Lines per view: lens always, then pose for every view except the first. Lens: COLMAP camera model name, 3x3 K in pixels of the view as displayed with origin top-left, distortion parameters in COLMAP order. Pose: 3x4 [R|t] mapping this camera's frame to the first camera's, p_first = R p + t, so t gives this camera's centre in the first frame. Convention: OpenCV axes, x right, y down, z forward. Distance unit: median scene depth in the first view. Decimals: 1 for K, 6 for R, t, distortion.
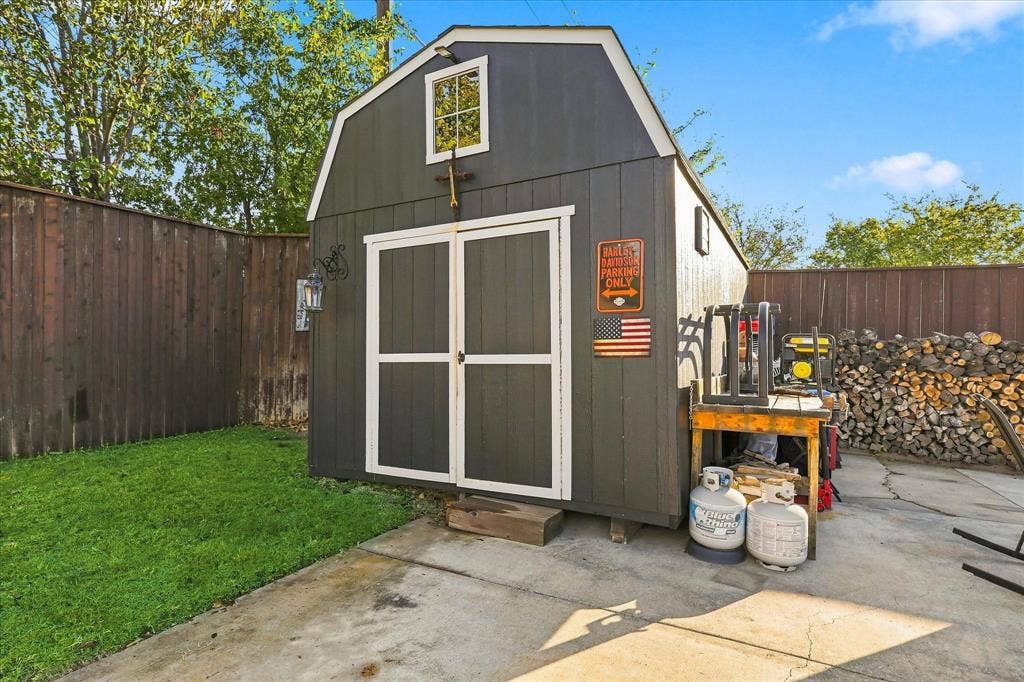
lens RADIAL K [[453.0, 0, 511.3], [0, 453.0, 340.1], [0, 0, 1]] dist [0.005446, -0.001572]
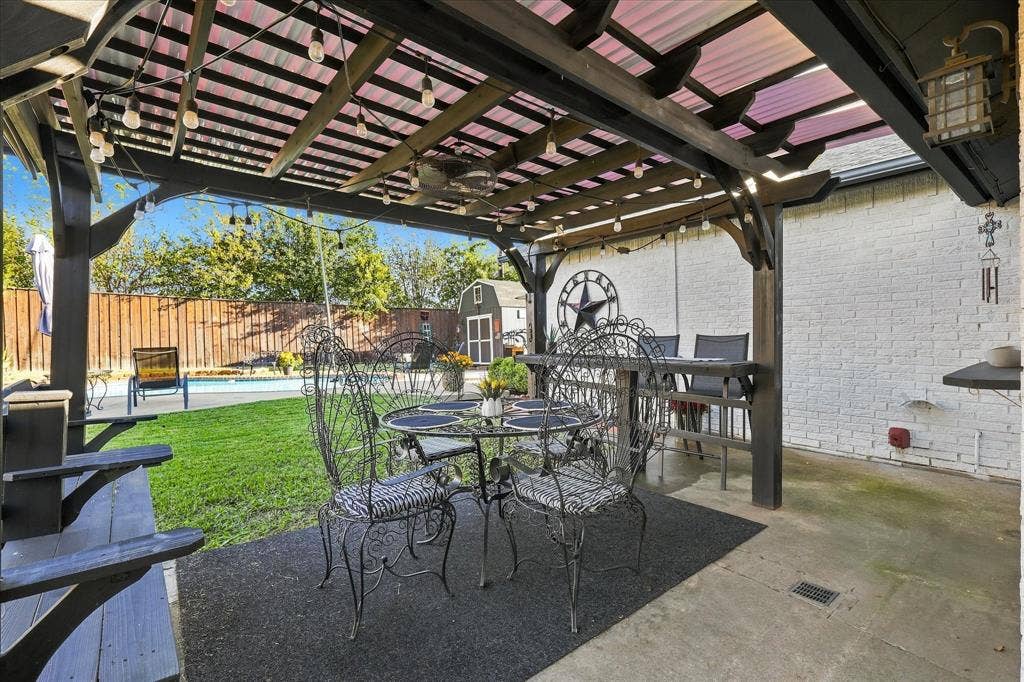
lens RADIAL K [[453.0, 0, 512.0], [0, 453.0, 342.7], [0, 0, 1]] dist [0.005446, -0.001572]
pose [[0.881632, -0.023890, -0.471332, 0.348464], [0.031381, 0.999475, 0.008039, 0.004116], [0.470892, -0.021878, 0.881919, -0.449668]]
